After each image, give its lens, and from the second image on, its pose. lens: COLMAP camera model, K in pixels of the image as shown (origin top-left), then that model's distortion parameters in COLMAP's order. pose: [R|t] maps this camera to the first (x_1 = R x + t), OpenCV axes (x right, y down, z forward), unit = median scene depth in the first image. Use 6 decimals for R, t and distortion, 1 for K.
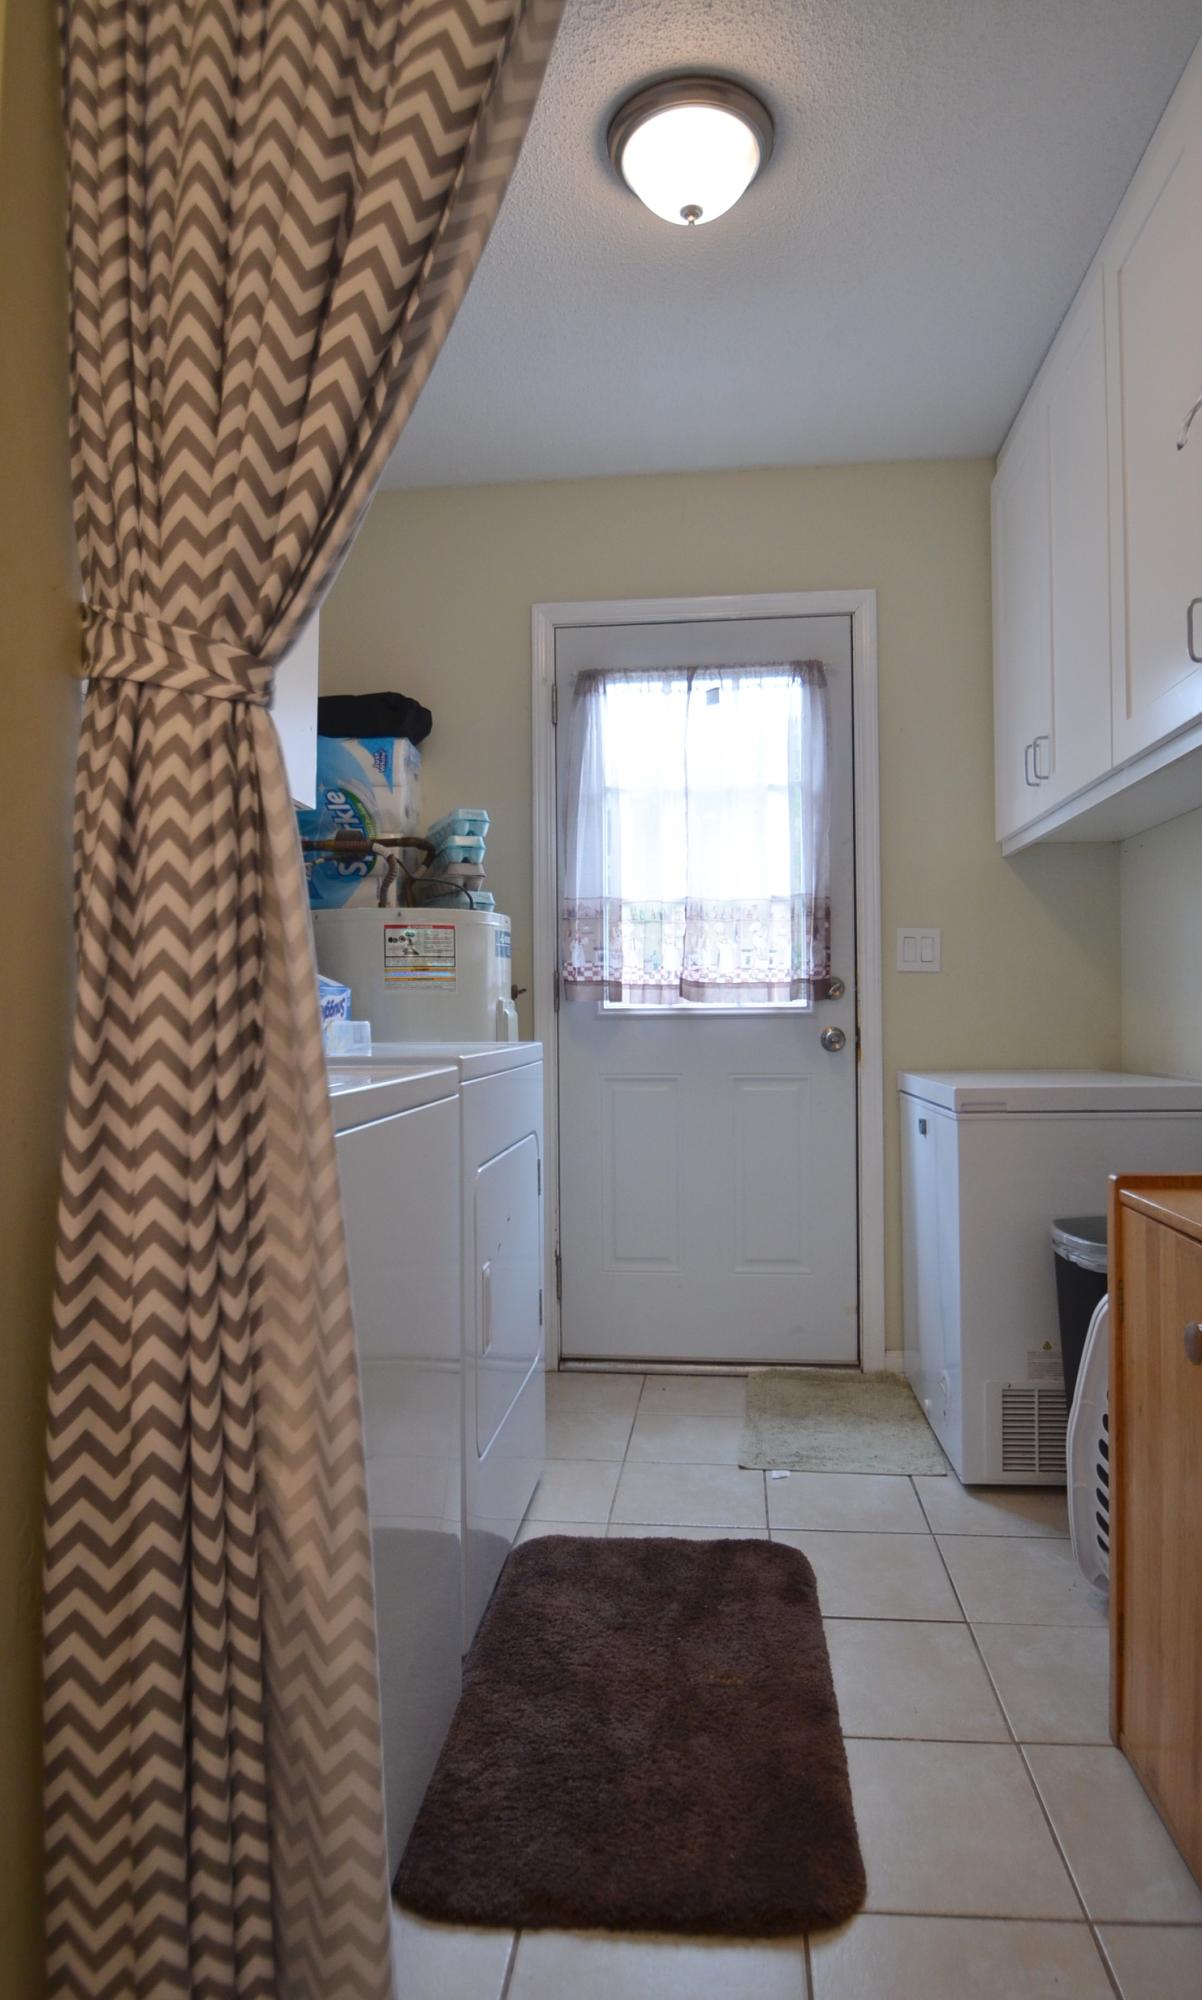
lens RADIAL K [[1117.7, 0, 601.0], [0, 1117.7, 1000.0], [0, 0, 1]] dist [-0.028397, -0.000148]
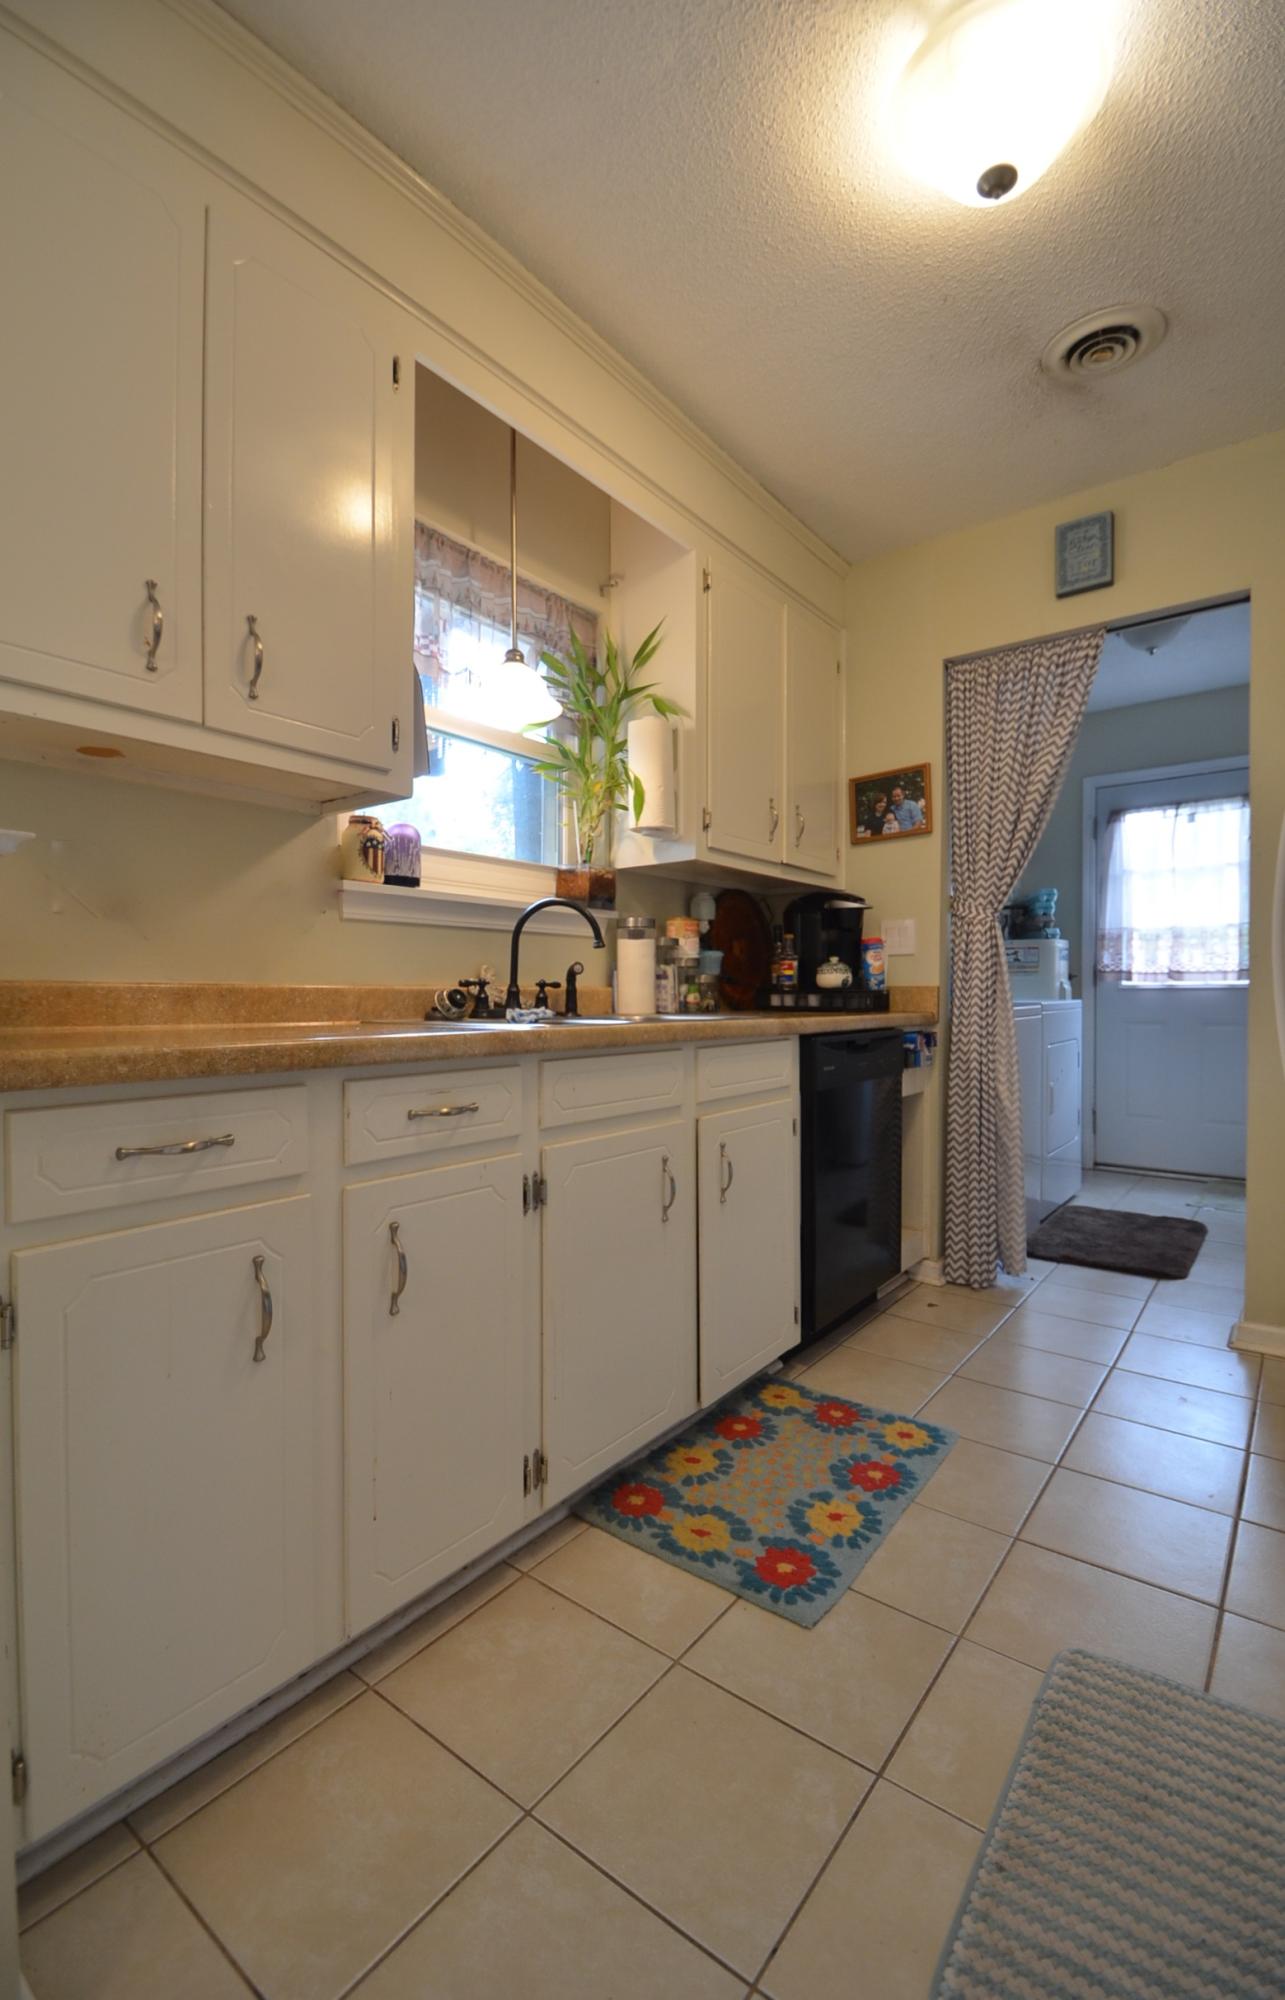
lens RADIAL K [[882.9, 0, 621.8], [0, 882.9, 1006.6], [0, 0, 1]] dist [0.017473, -0.020329]
pose [[0.845799, 0.012711, -0.533350, 0.092381], [0.005224, 0.999471, 0.032105, -0.009267], [0.533476, -0.029941, 0.845285, -0.793303]]
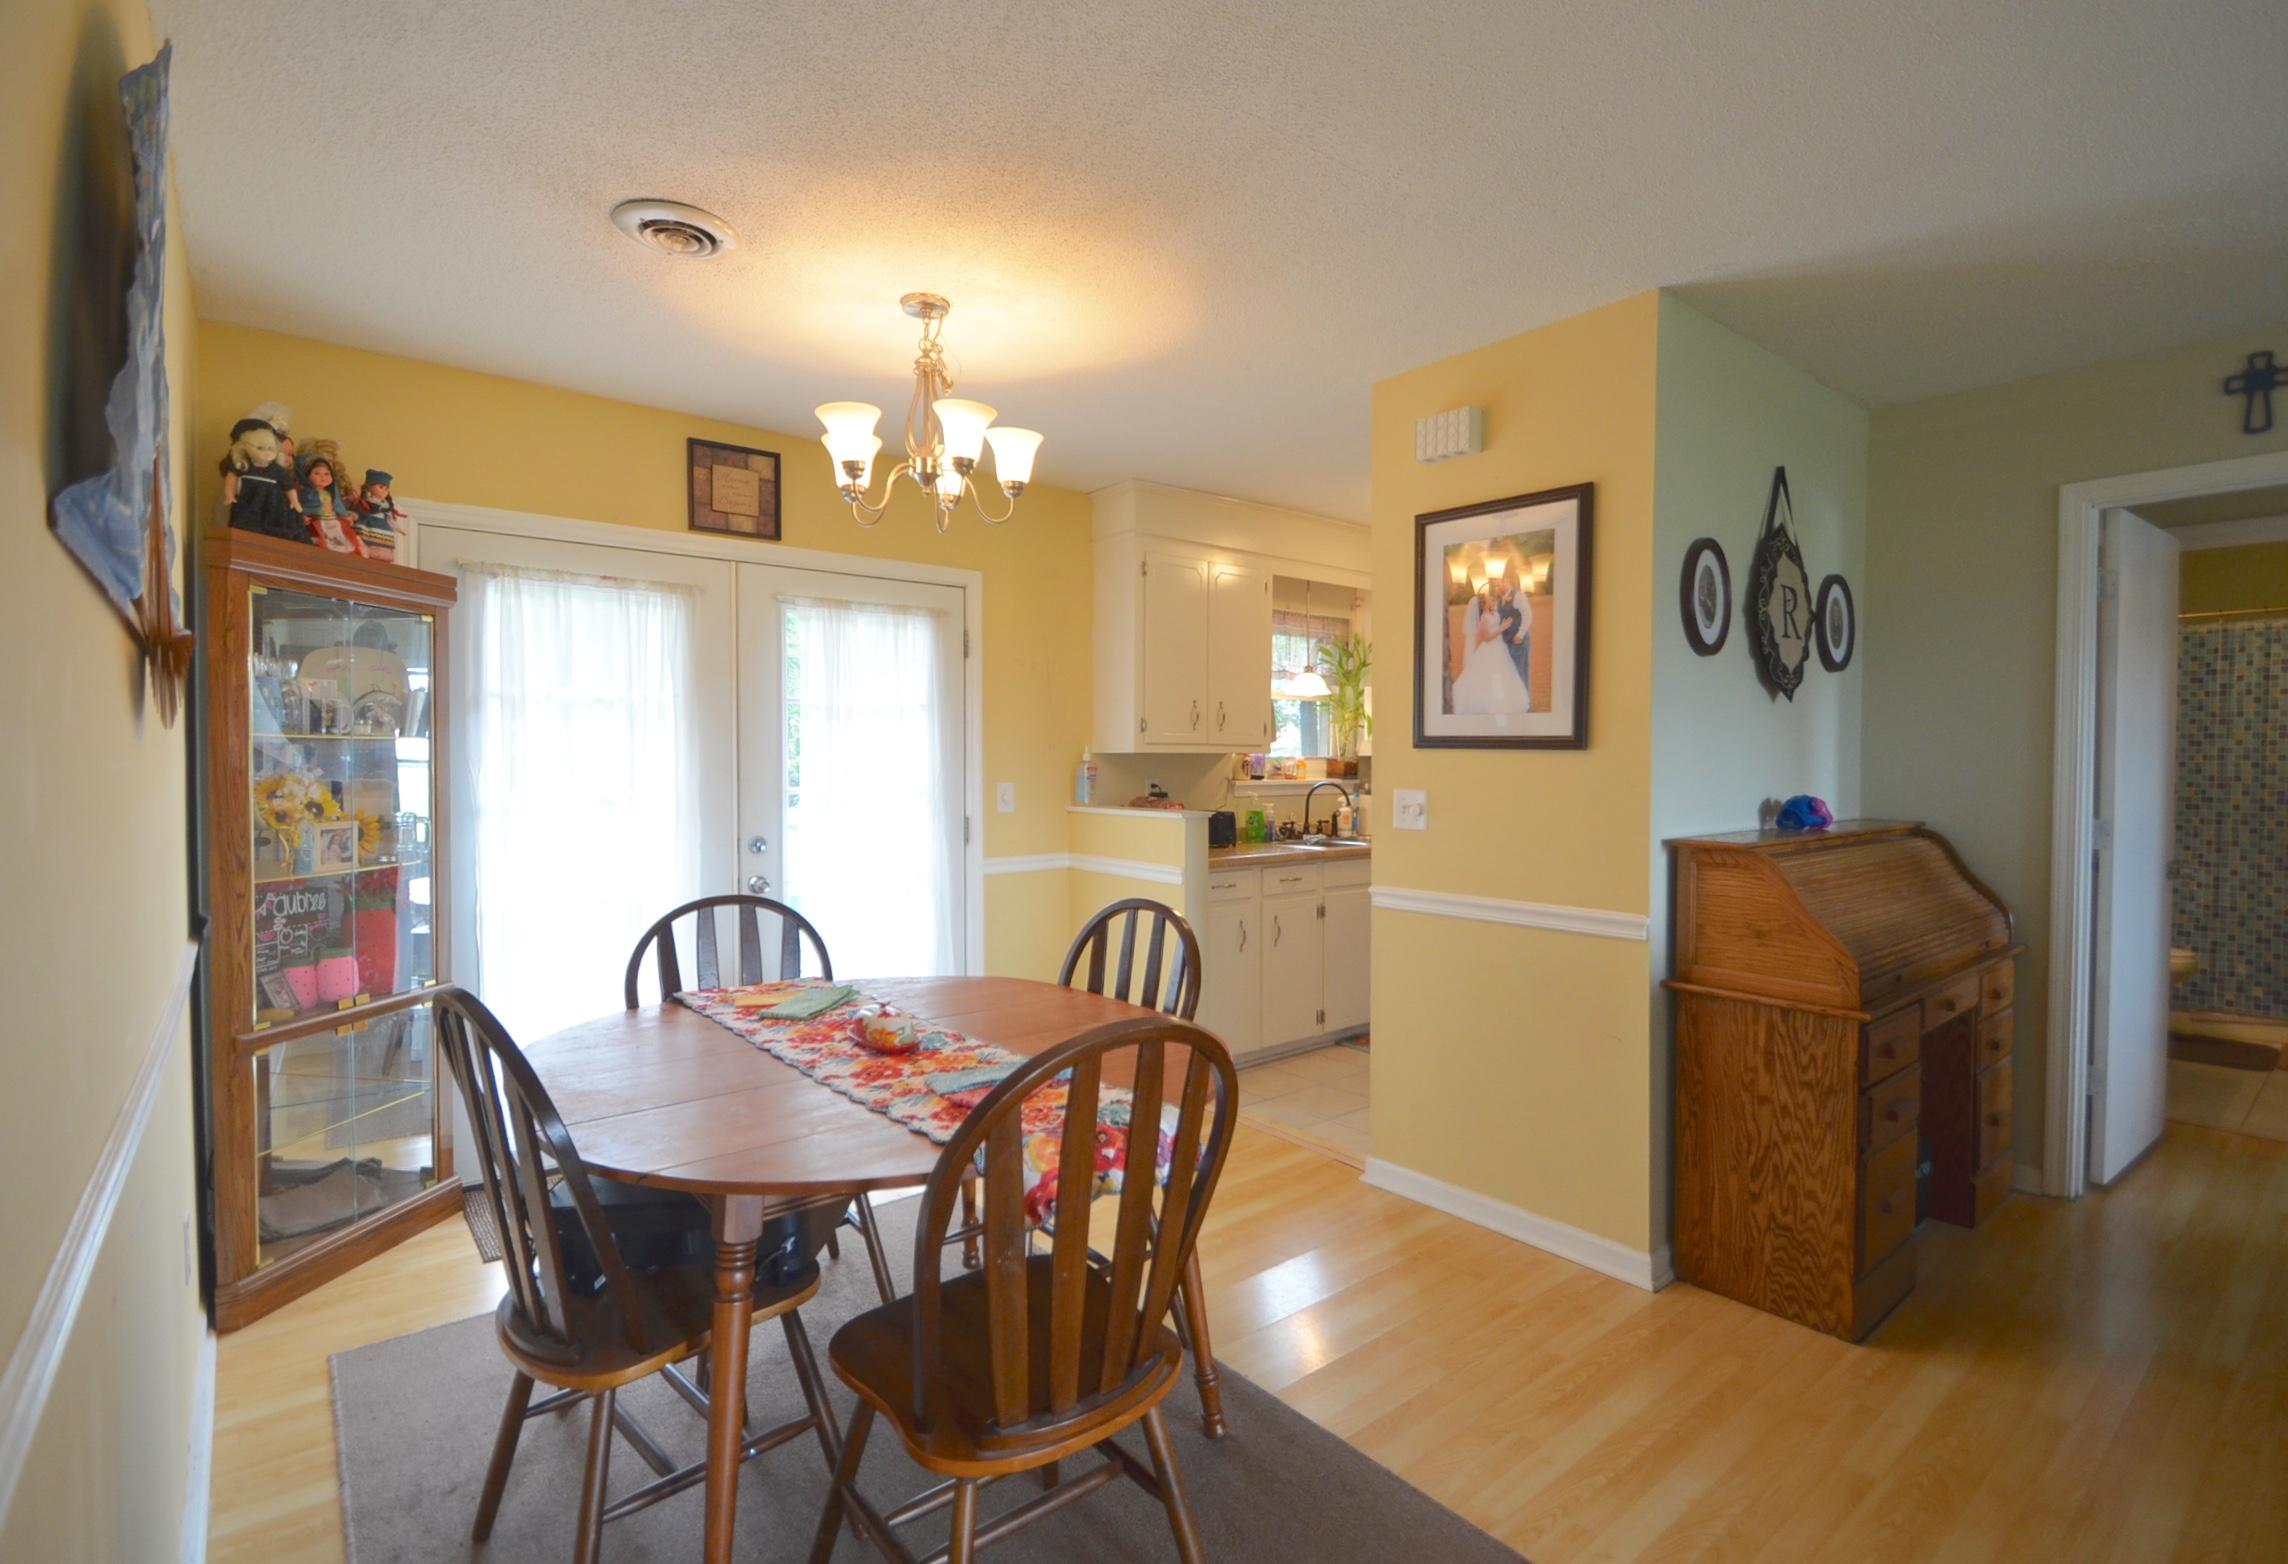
lens RADIAL K [[1079.9, 0, 1144.0], [0, 1079.9, 782.0], [0, 0, 1]] dist [-0.000226, -0.000042]
pose [[0.705437, 0.018953, -0.708520, 0.747920], [0.007878, 0.999371, 0.034578, -0.142043], [0.708729, -0.029974, 0.704843, -1.733465]]
